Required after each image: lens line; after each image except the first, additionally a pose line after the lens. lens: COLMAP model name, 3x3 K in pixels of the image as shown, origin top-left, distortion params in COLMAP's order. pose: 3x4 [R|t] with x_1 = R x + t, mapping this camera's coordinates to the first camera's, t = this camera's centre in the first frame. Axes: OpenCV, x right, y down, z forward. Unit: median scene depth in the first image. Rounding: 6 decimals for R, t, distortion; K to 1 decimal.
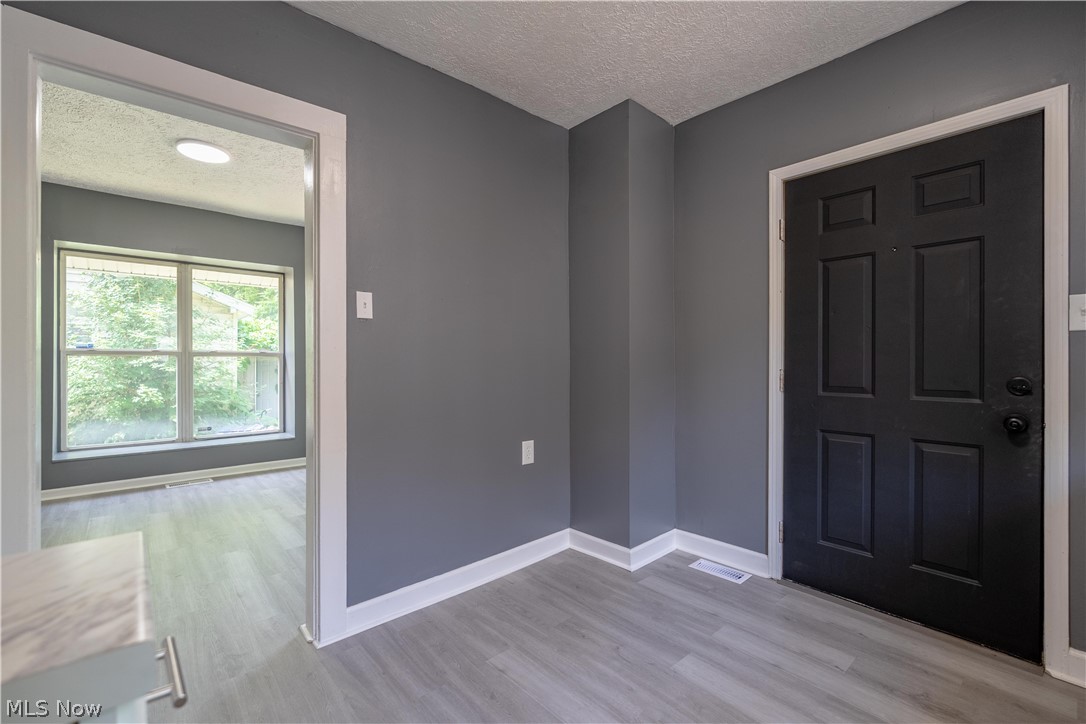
lens RADIAL K [[472.2, 0, 540.8], [0, 472.2, 363.2], [0, 0, 1]] dist [-0.007415, 0.001235]
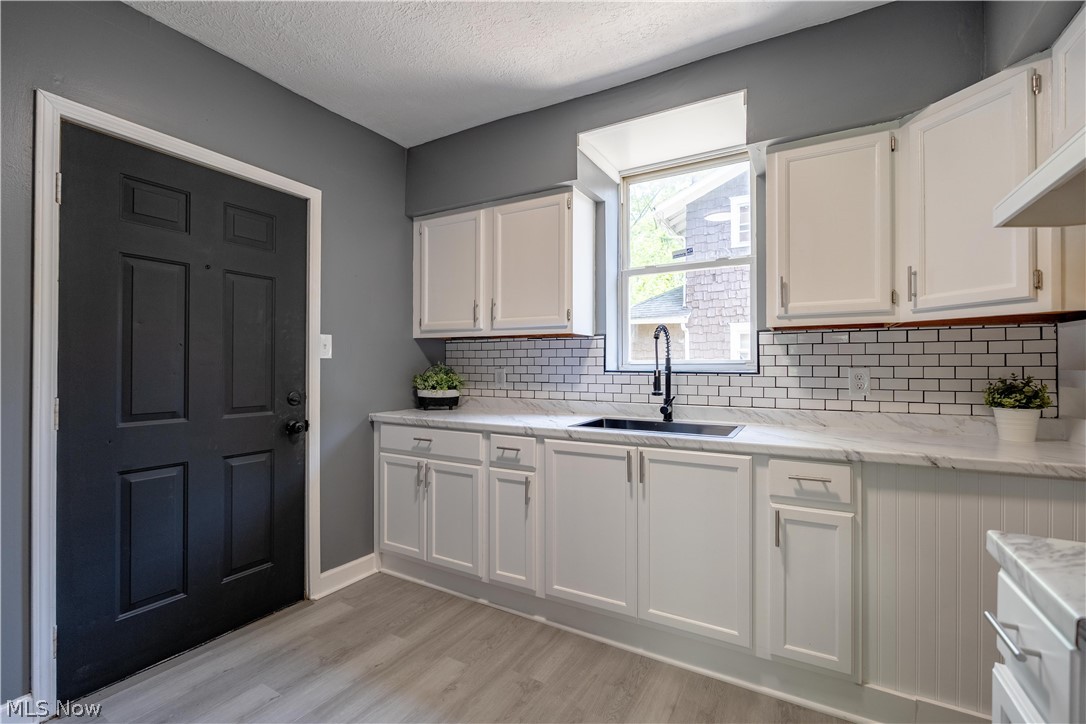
lens RADIAL K [[472.2, 0, 541.8], [0, 472.2, 362.9], [0, 0, 1]] dist [-0.007415, 0.001235]
pose [[-0.319270, 0.006351, 0.947643, -0.436546], [0.000299, 0.999978, -0.006601, -0.039538], [-0.947664, -0.001824, -0.319265, 0.718421]]
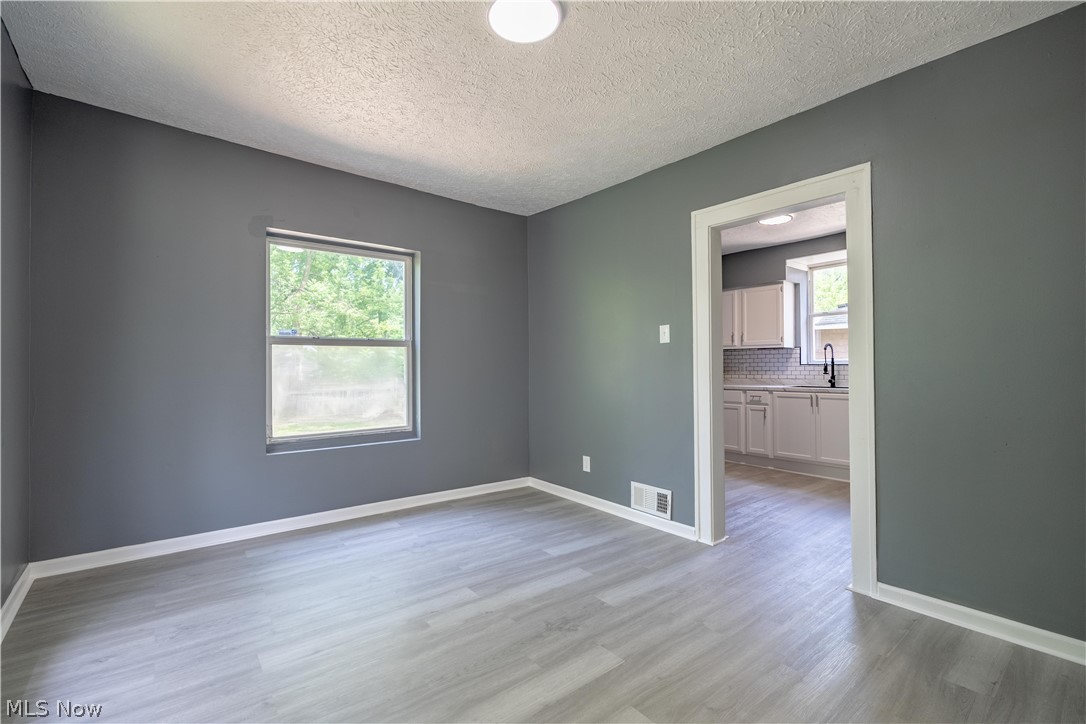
lens RADIAL K [[472.2, 0, 543.2], [0, 472.2, 364.1], [0, 0, 1]] dist [-0.007415, 0.001235]
pose [[0.041012, 0.008894, 0.999119, -2.648874], [0.005363, 0.999944, -0.009121, -0.000814], [-0.999144, 0.005733, 0.040962, 1.812644]]
